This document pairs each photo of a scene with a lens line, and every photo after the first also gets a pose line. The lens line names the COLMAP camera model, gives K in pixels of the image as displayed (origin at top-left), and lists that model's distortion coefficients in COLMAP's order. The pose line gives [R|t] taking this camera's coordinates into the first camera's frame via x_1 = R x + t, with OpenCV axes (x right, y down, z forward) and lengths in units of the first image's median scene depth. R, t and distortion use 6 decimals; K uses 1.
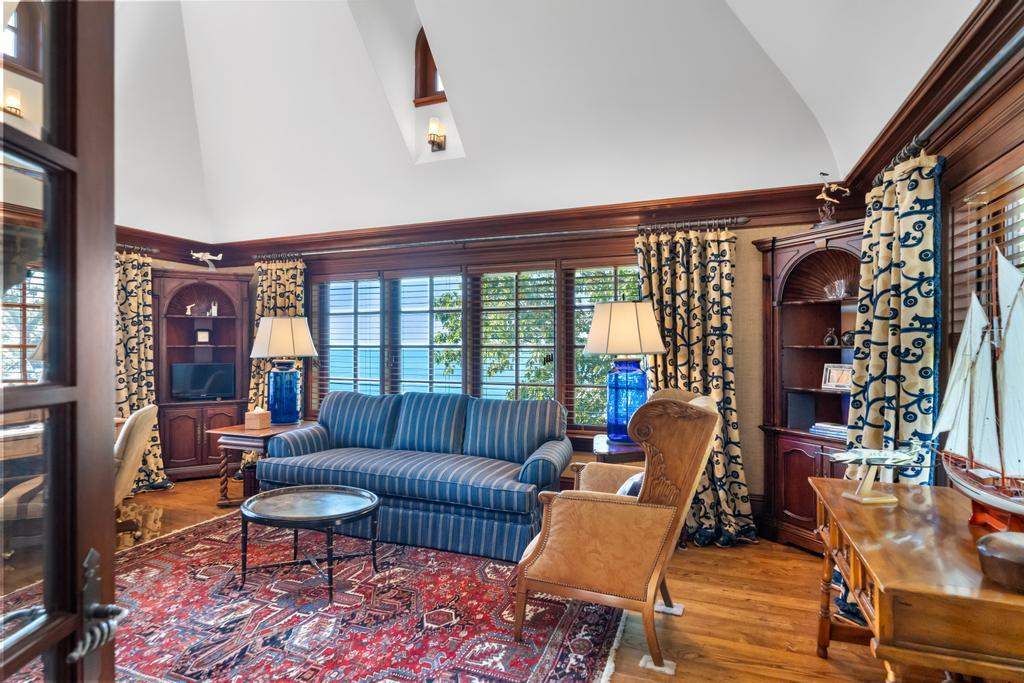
lens RADIAL K [[544.8, 0, 510.2], [0, 544.8, 342.4], [0, 0, 1]] dist [0.000153, 0.000005]
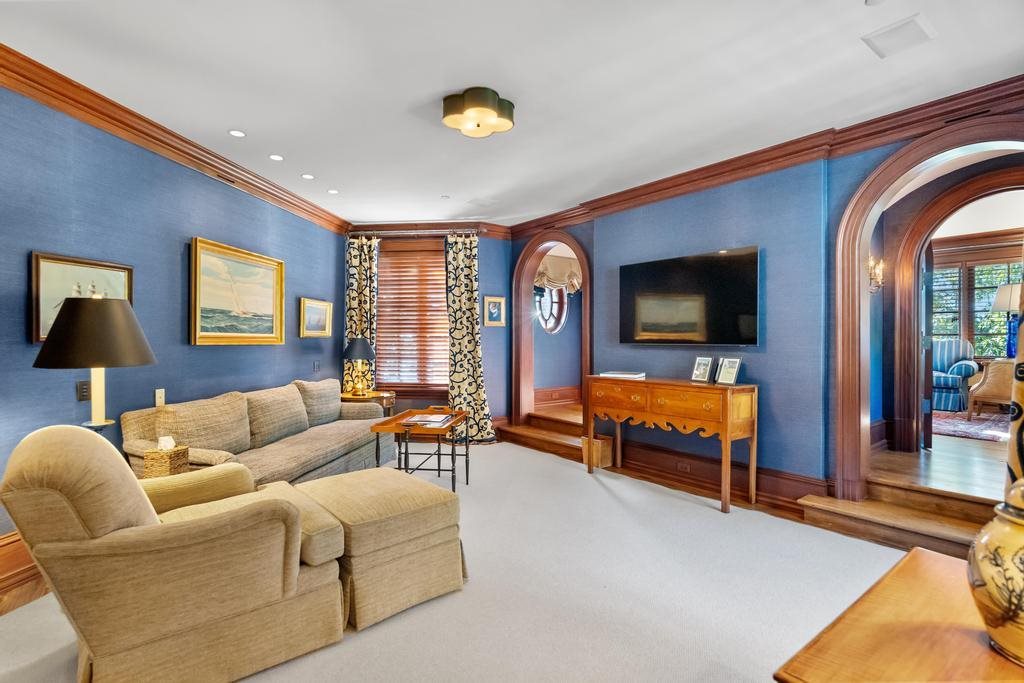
lens RADIAL K [[497.5, 0, 512.3], [0, 497.5, 341.5], [0, 0, 1]] dist [-0.000501, -0.000115]
pose [[0.858868, 0.003394, -0.512186, -0.392458], [-0.001692, 0.999991, 0.003789, 0.115299], [0.512194, -0.002388, 0.858866, -1.288517]]
